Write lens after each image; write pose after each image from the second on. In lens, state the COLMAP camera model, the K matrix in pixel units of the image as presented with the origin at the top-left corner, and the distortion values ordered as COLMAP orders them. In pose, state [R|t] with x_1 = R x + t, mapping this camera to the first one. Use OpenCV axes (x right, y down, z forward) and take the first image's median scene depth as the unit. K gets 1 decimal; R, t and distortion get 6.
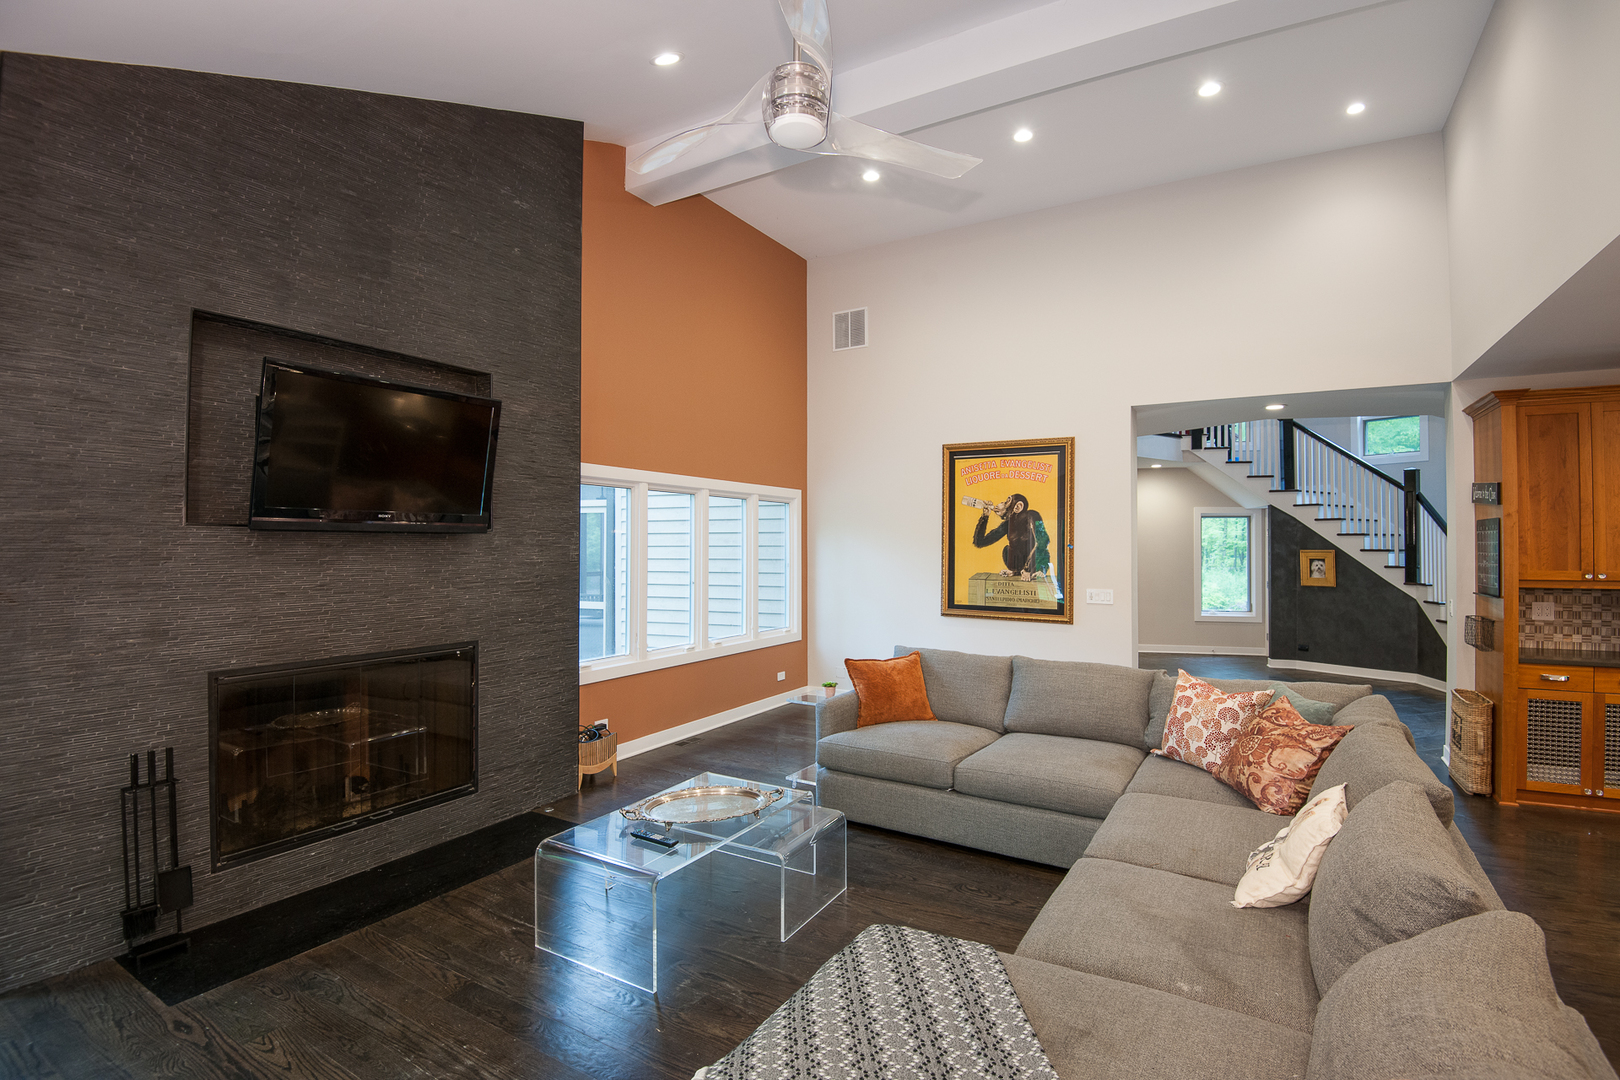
lens RADIAL K [[754.6, 0, 810.0], [0, 754.6, 540.0], [0, 0, 1]] dist [-0.045178, -0.000029]
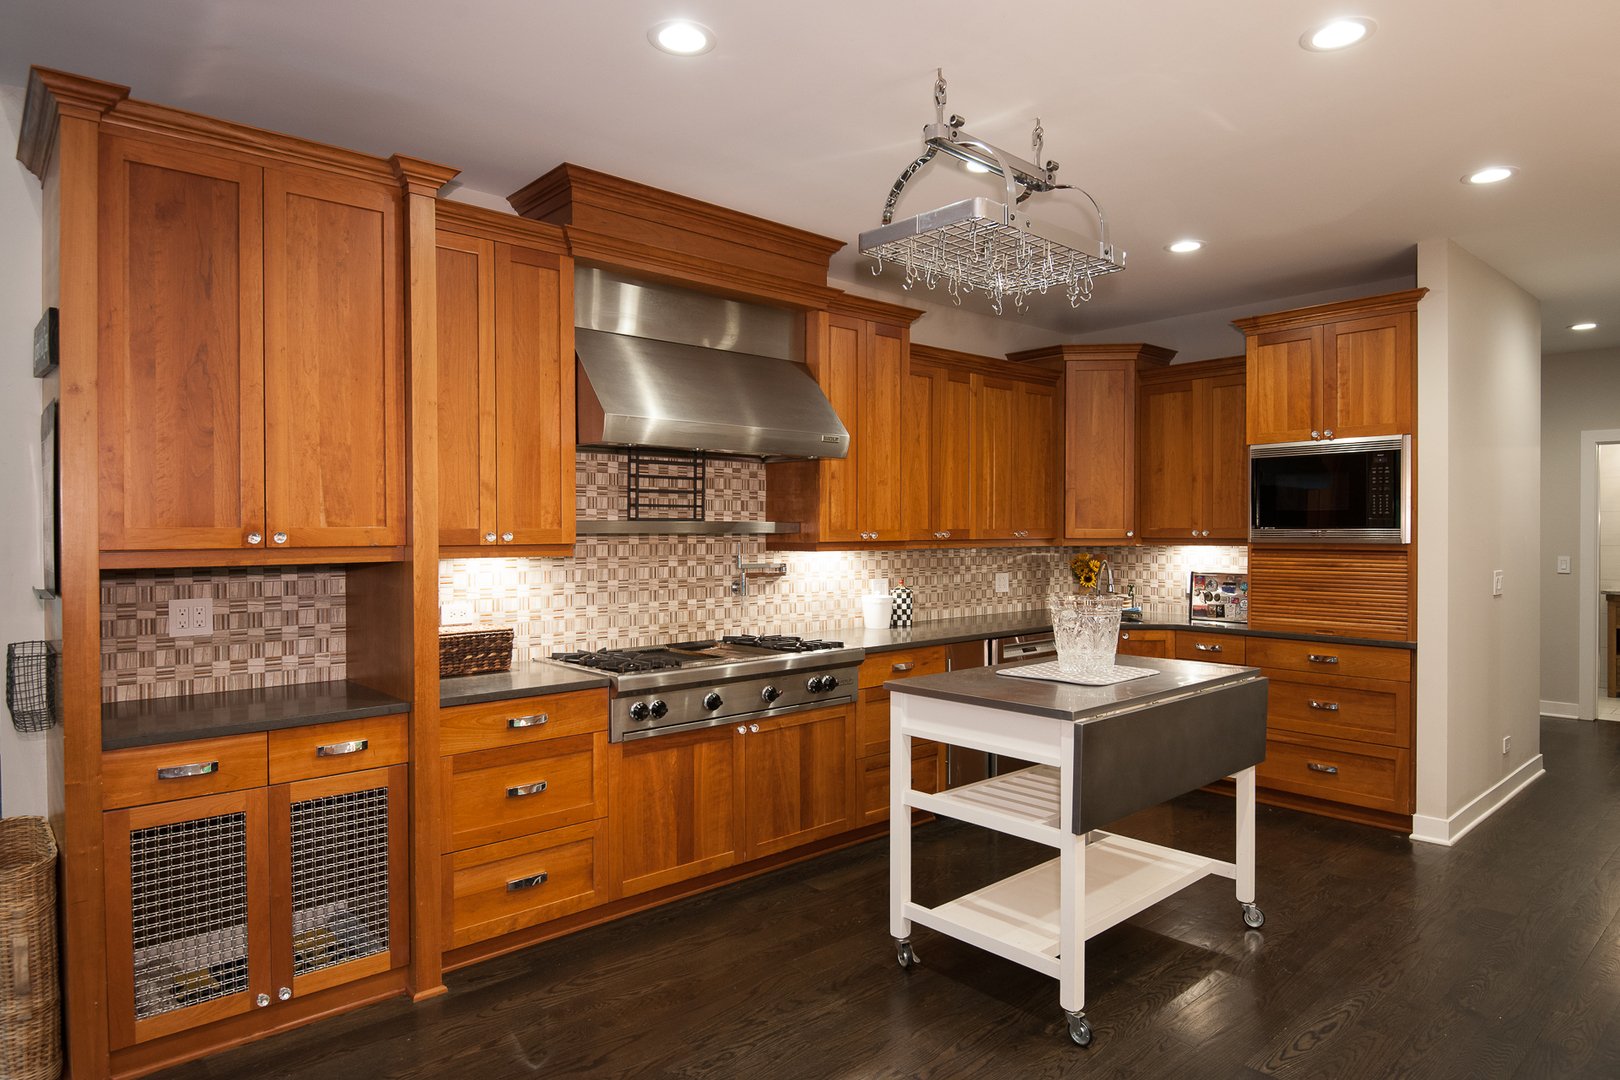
lens RADIAL K [[943.4, 0, 810.0], [0, 943.4, 540.0], [0, 0, 1]] dist [-0.000265, -0.000457]
pose [[0.297853, -0.010796, 0.954551, 0.589175], [-0.007055, 0.999884, 0.013510, 0.039101], [-0.954586, -0.010759, 0.297743, 0.454644]]
